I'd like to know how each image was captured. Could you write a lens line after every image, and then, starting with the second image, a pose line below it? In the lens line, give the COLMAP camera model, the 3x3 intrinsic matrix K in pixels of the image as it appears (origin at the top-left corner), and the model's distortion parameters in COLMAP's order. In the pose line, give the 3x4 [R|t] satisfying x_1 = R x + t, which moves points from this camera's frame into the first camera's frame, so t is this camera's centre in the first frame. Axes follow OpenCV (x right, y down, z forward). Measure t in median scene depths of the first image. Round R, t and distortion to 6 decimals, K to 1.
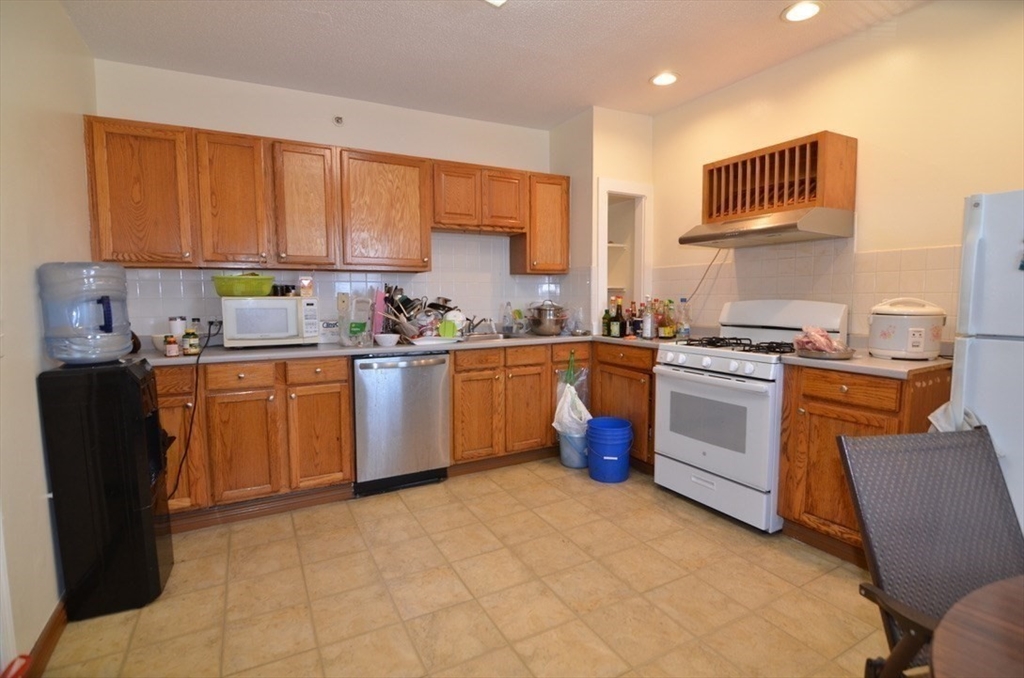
lens RADIAL K [[497.8, 0, 512.0], [0, 497.8, 339.0], [0, 0, 1]] dist [-0.002353, -0.000860]
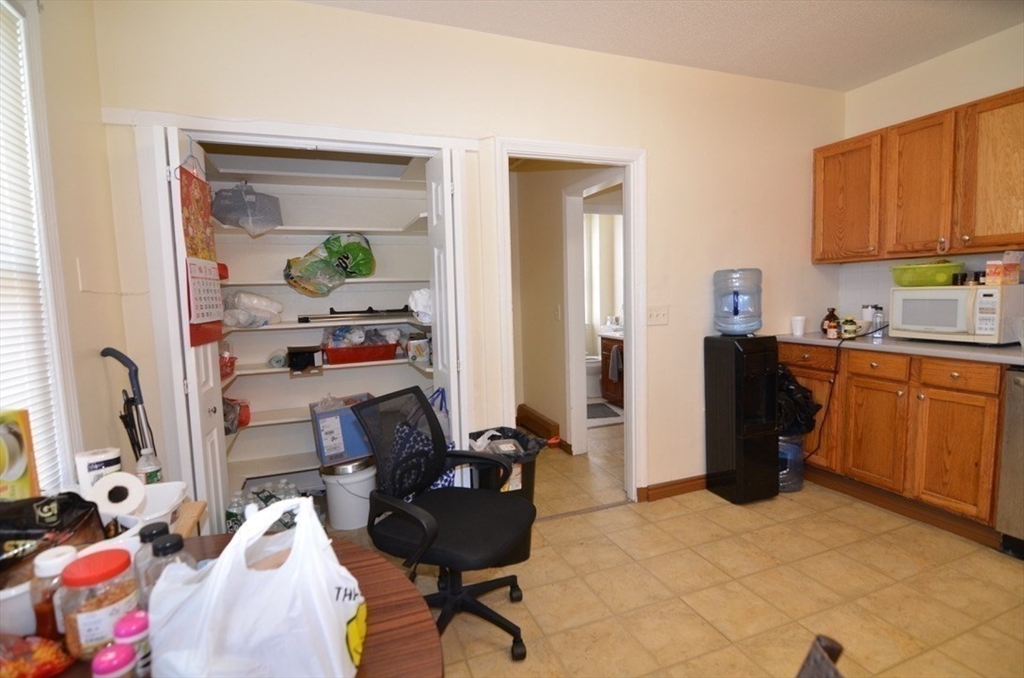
lens RADIAL K [[497.8, 0, 512.0], [0, 497.8, 339.0], [0, 0, 1]] dist [-0.002353, -0.000860]
pose [[-0.118806, 0.103928, -0.987463, 0.546101], [-0.053740, 0.992376, 0.110911, -0.052013], [0.991462, 0.066243, -0.112315, 0.359894]]
